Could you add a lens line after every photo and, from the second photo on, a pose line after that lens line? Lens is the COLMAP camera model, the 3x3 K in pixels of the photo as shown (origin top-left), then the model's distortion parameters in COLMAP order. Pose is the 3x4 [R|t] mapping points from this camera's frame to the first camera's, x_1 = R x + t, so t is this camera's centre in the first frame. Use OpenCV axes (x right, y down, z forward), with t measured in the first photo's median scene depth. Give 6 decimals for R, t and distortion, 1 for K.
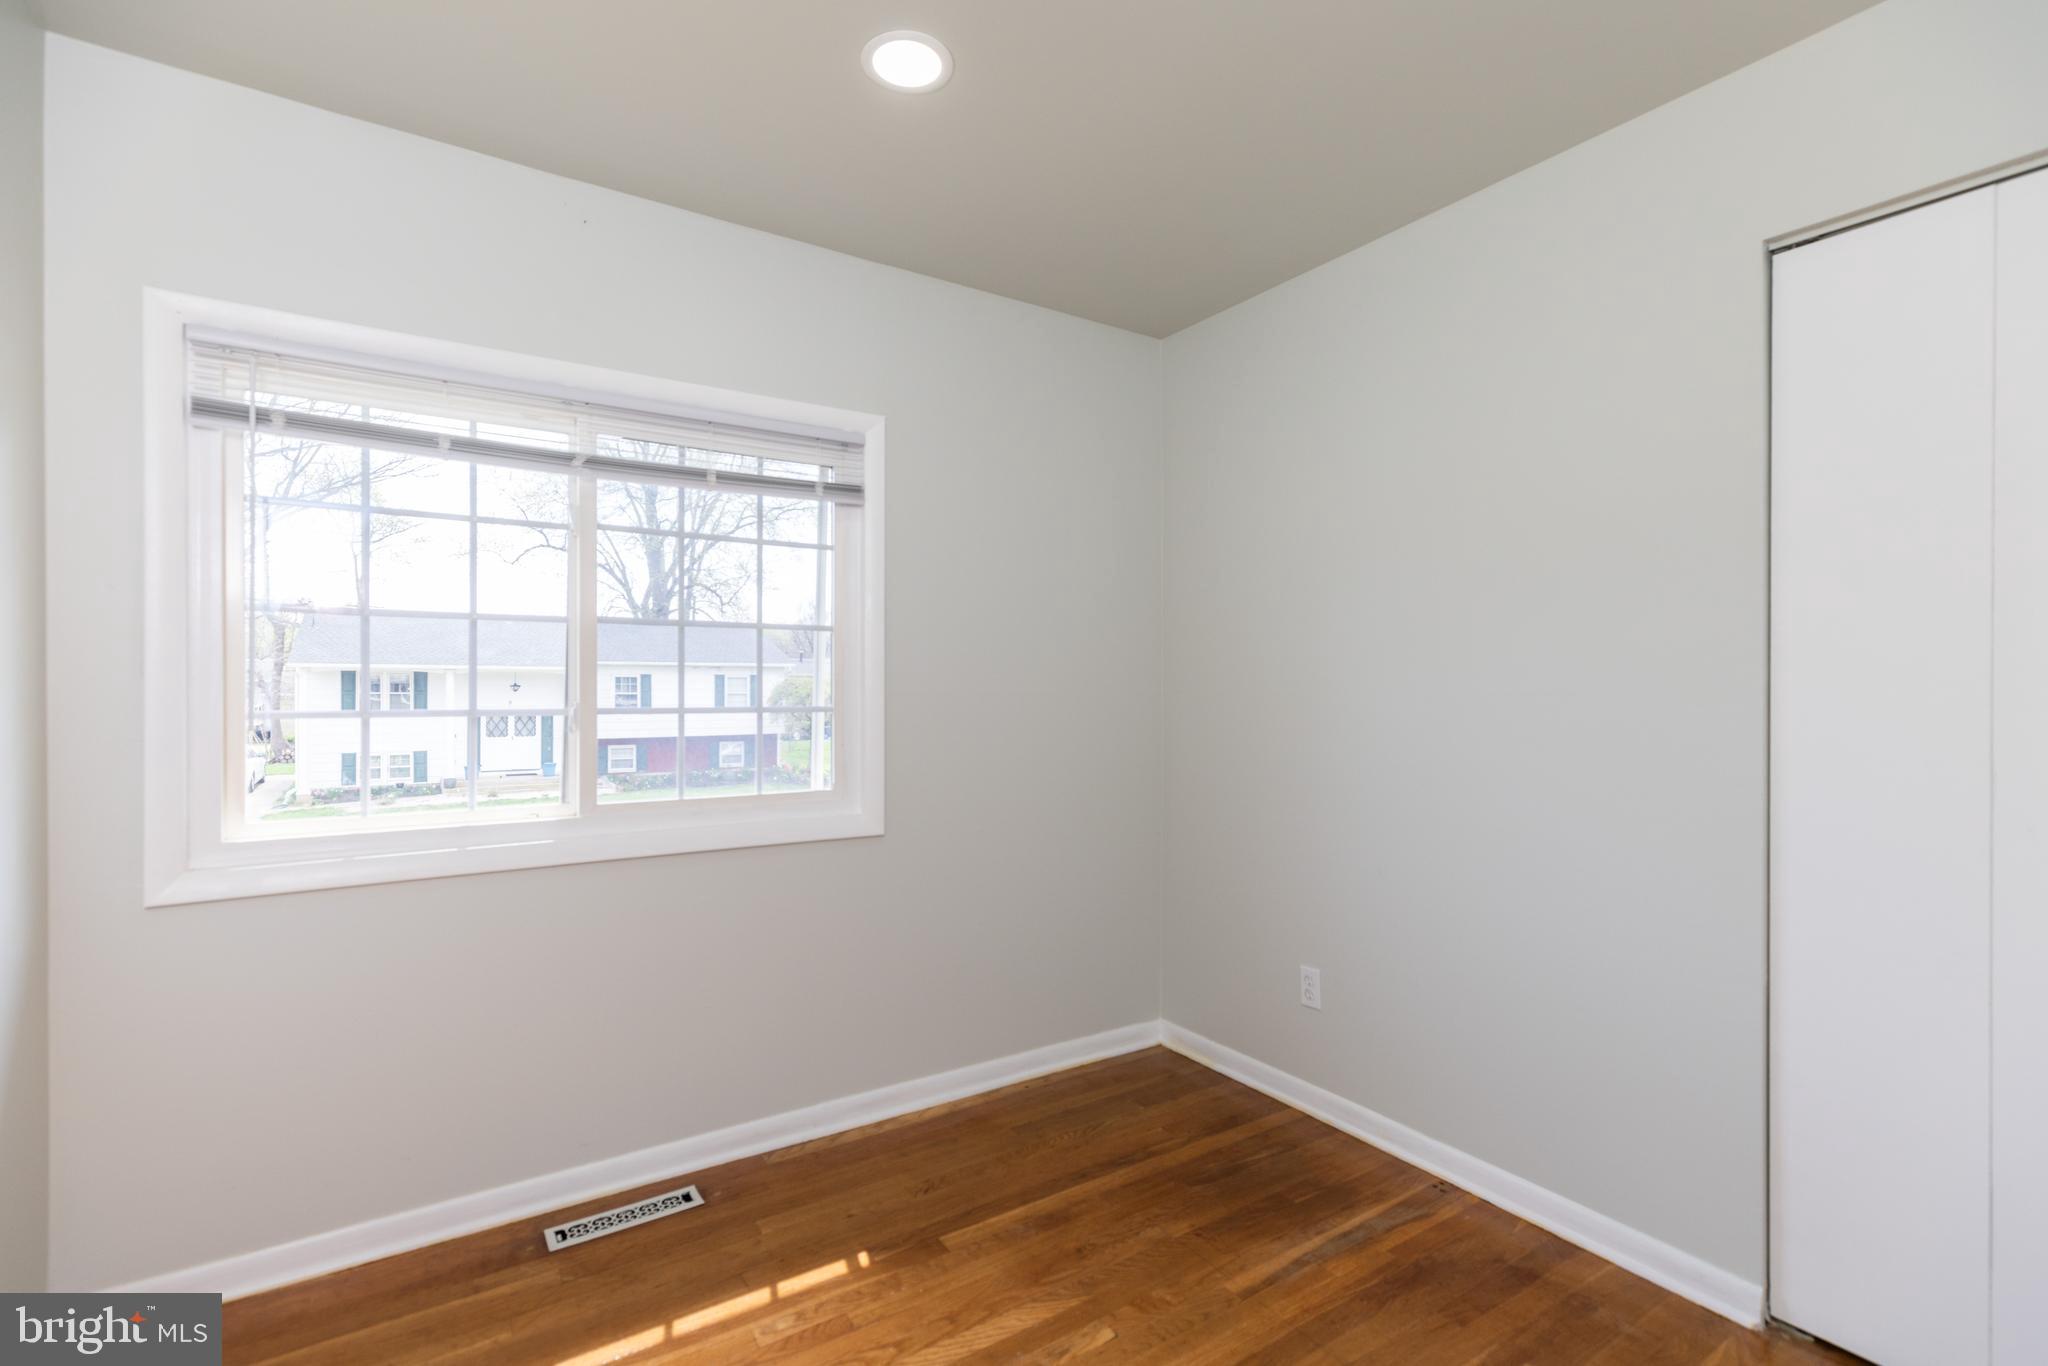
lens RADIAL K [[936.4, 0, 1024.0], [0, 936.4, 683.0], [0, 0, 1]] dist [0.000569, 0.000227]
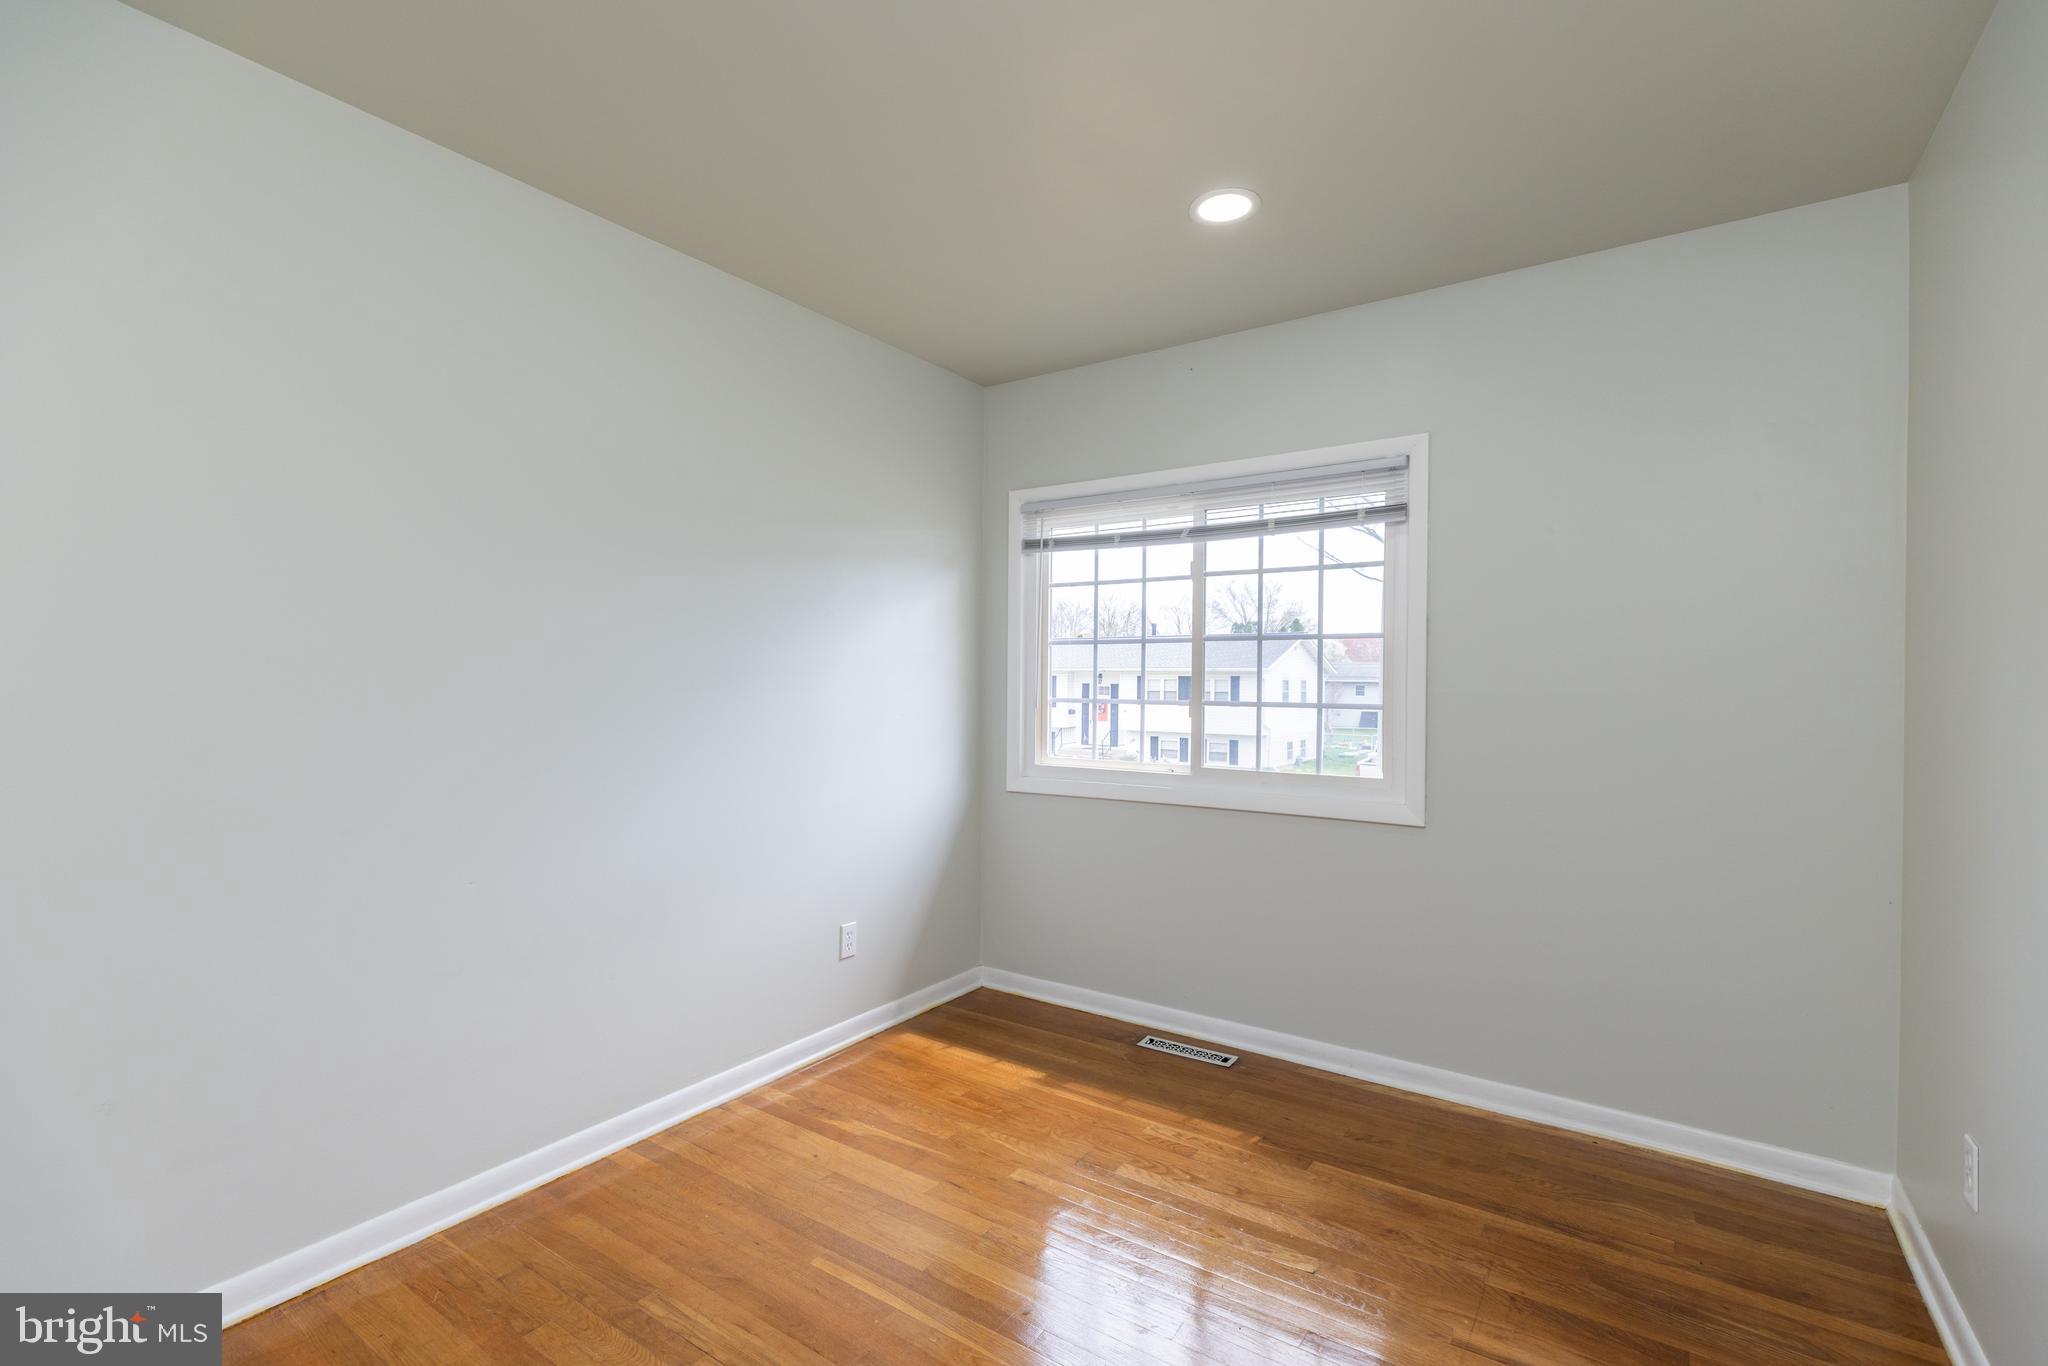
lens RADIAL K [[910.4, 0, 1016.5], [0, 910.4, 690.2], [0, 0, 1]] dist [-0.000528, -0.000062]
pose [[0.370956, 0.003246, -0.928645, 0.735749], [-0.009042, 0.999959, -0.000117, 0.012941], [0.928606, 0.008441, 0.370971, 0.213159]]
